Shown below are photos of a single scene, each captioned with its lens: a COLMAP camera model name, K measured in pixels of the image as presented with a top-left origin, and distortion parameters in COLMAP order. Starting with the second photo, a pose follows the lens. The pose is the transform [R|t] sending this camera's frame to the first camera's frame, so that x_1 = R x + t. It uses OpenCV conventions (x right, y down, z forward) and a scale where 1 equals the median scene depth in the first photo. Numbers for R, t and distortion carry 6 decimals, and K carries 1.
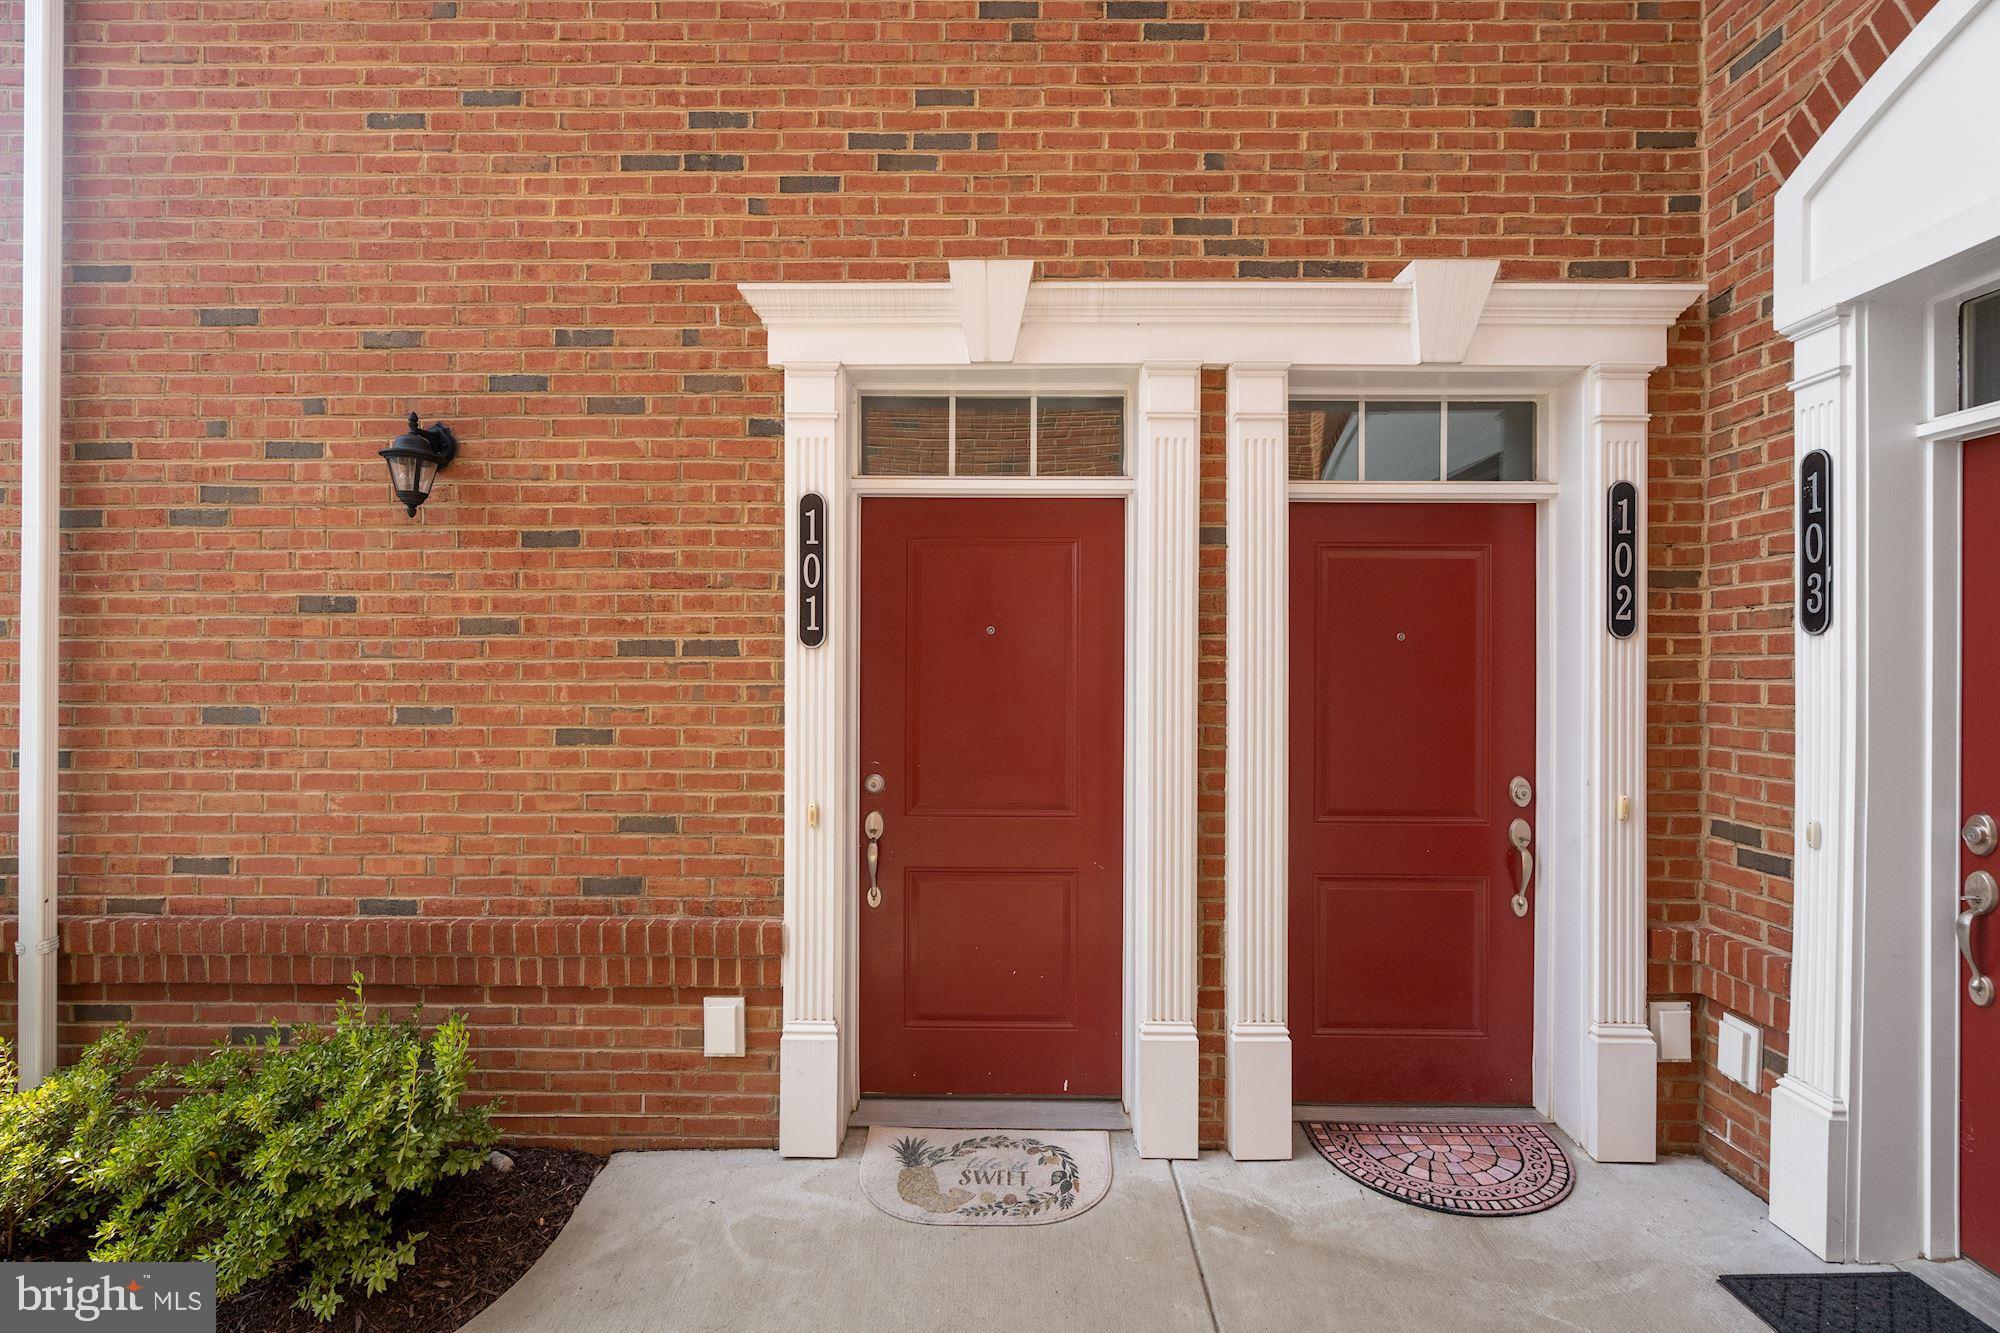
lens RADIAL K [[936.2, 0, 999.4], [0, 936.2, 657.1], [0, 0, 1]] dist [-0.070633, 0.037599]
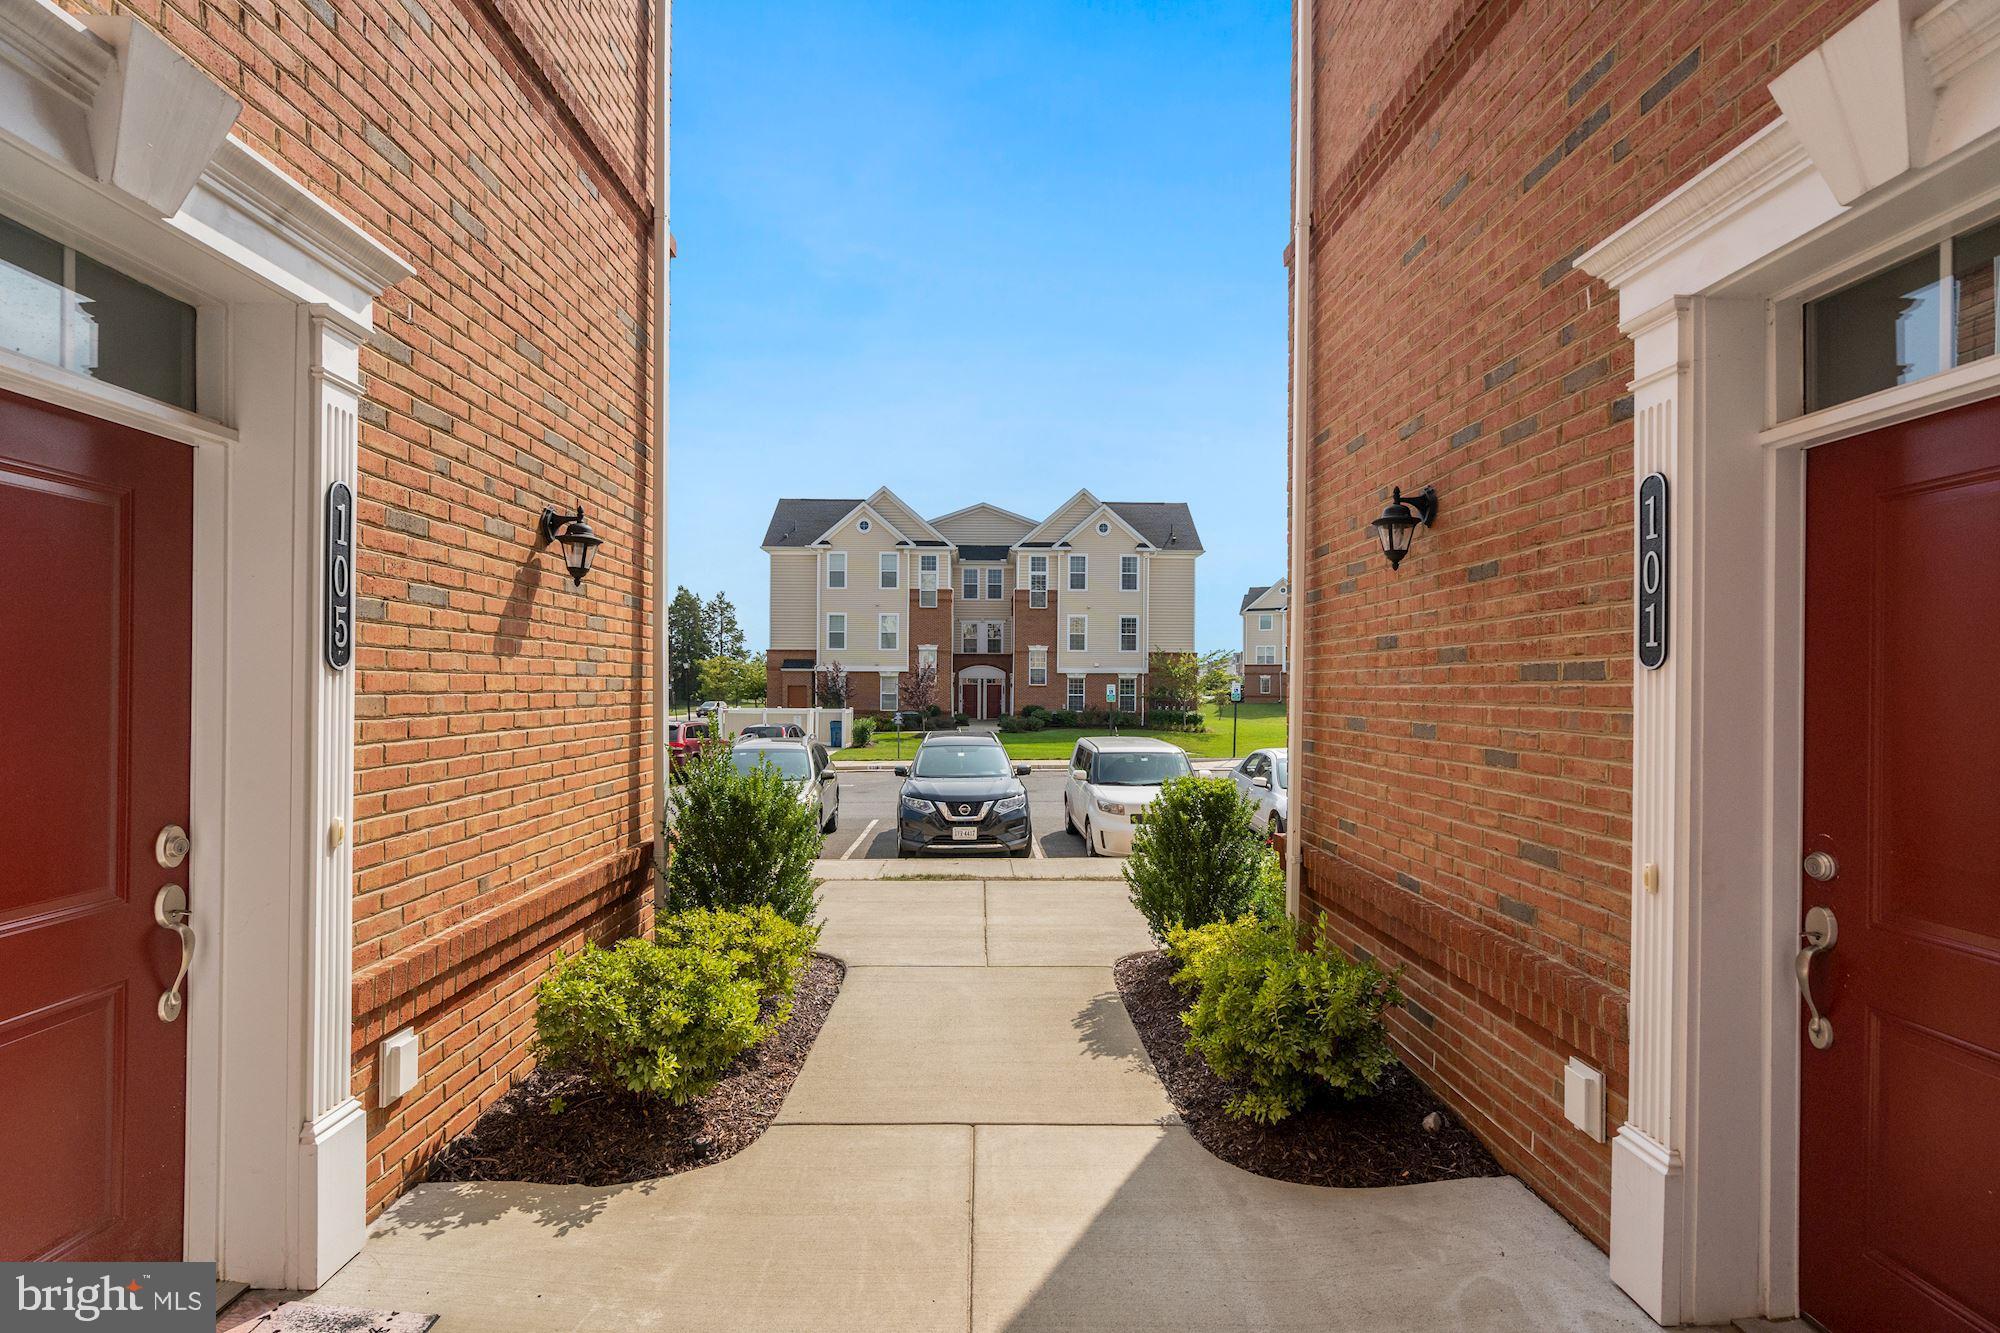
lens RADIAL K [[938.4, 0, 980.8], [0, 938.4, 675.6], [0, 0, 1]] dist [-0.059792, 0.010074]
pose [[-0.047814, -0.011307, -0.998792, 0.606125], [-0.000829, 0.999936, -0.011281, 0.005128], [0.998856, 0.000289, -0.047820, 0.462482]]
